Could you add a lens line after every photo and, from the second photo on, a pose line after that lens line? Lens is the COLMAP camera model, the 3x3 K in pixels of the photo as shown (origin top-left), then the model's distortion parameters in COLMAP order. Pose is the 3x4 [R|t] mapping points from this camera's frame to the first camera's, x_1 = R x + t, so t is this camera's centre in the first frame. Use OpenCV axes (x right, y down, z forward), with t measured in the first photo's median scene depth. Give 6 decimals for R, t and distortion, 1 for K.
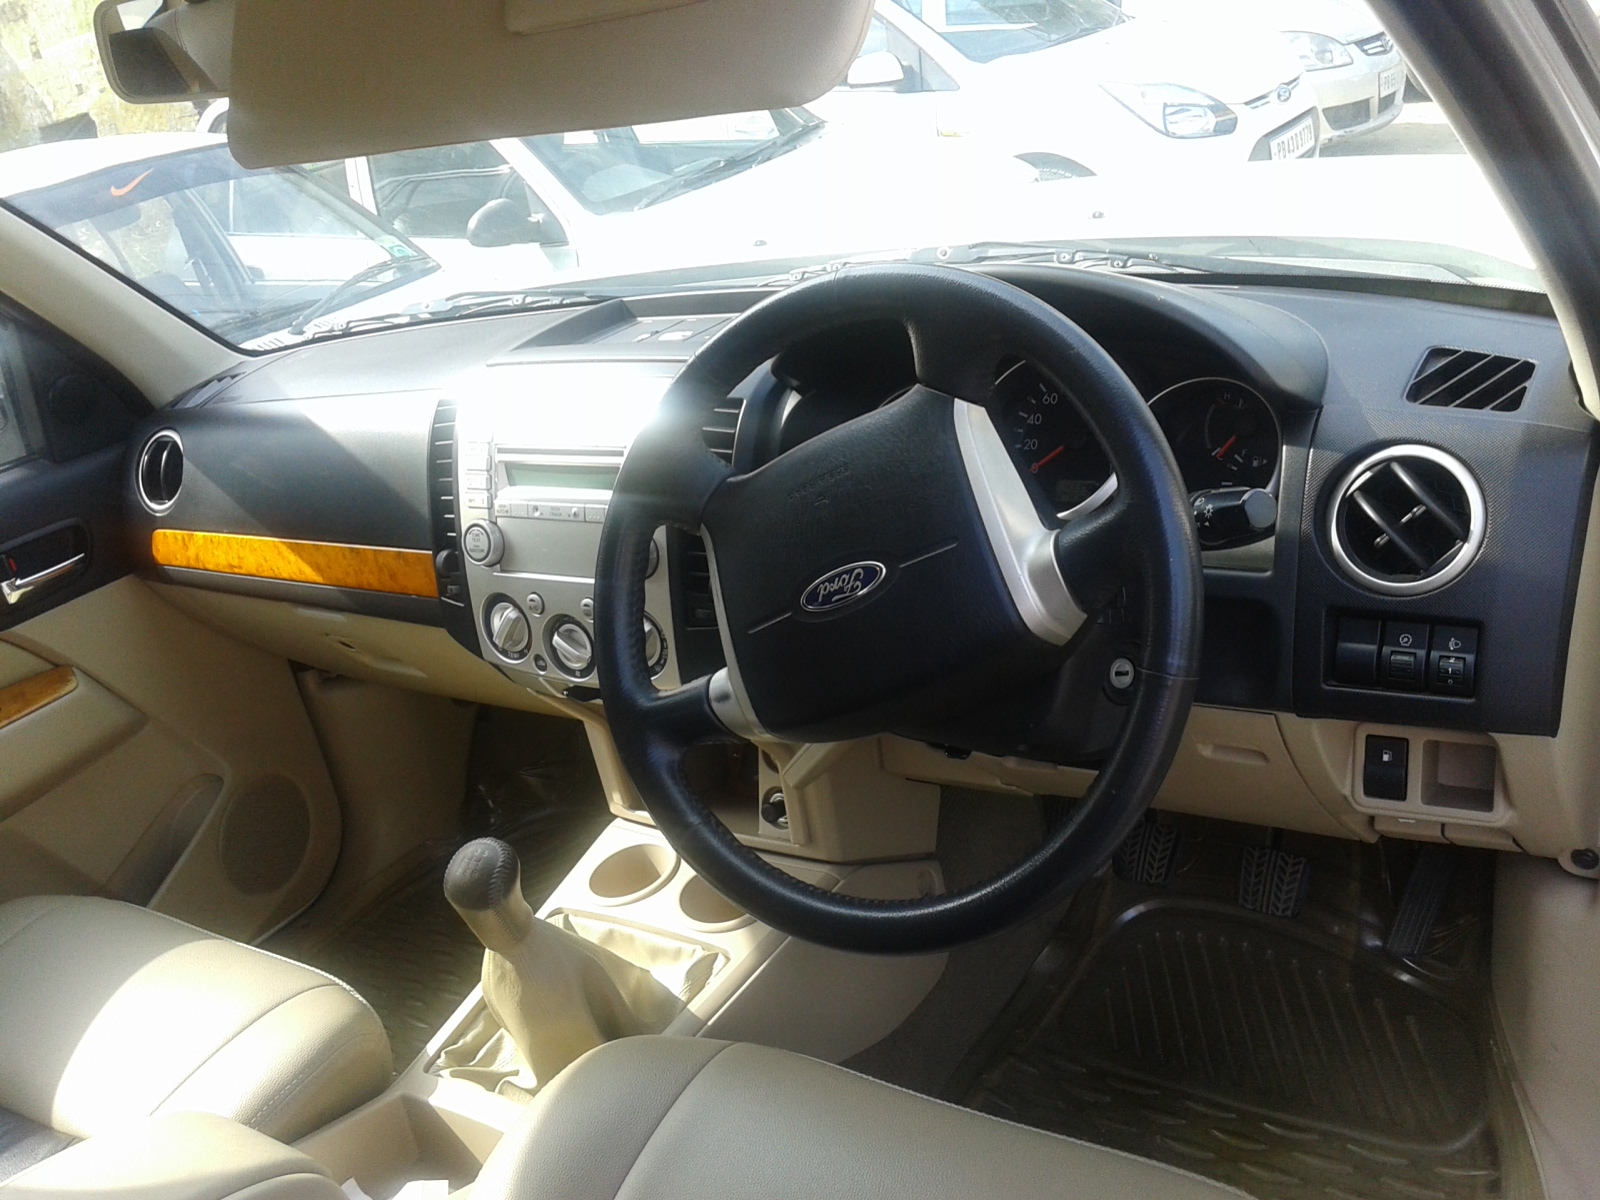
lens RADIAL K [[1481.7, 0, 799.1], [0, 1481.7, 671.0], [0, 0, 1]] dist [0.128265, -0.286123]
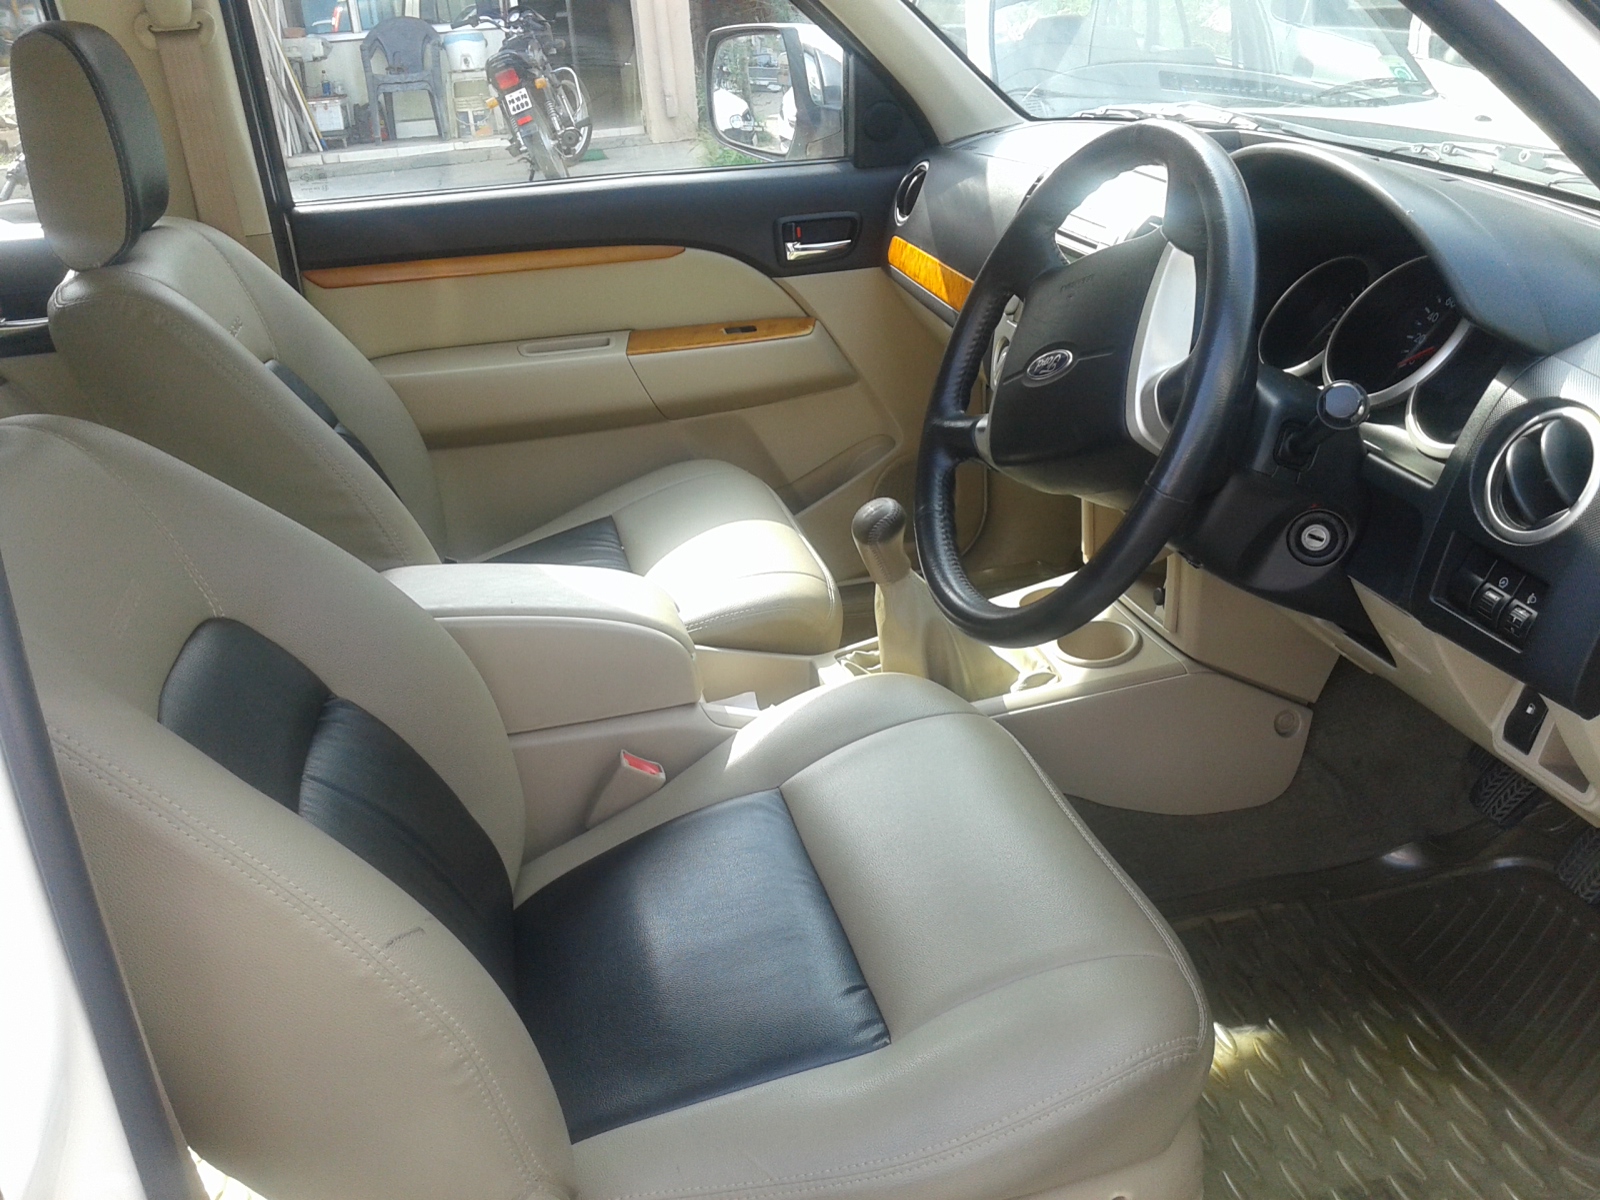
lens RADIAL K [[1481.7, 0, 799.1], [0, 1481.7, 671.0], [0, 0, 1]] dist [0.128265, -0.286123]
pose [[0.727593, 0.415772, -0.545657, 0.444136], [-0.344662, 0.909284, 0.233261, -0.027464], [0.593141, 0.018348, 0.804890, -0.113259]]
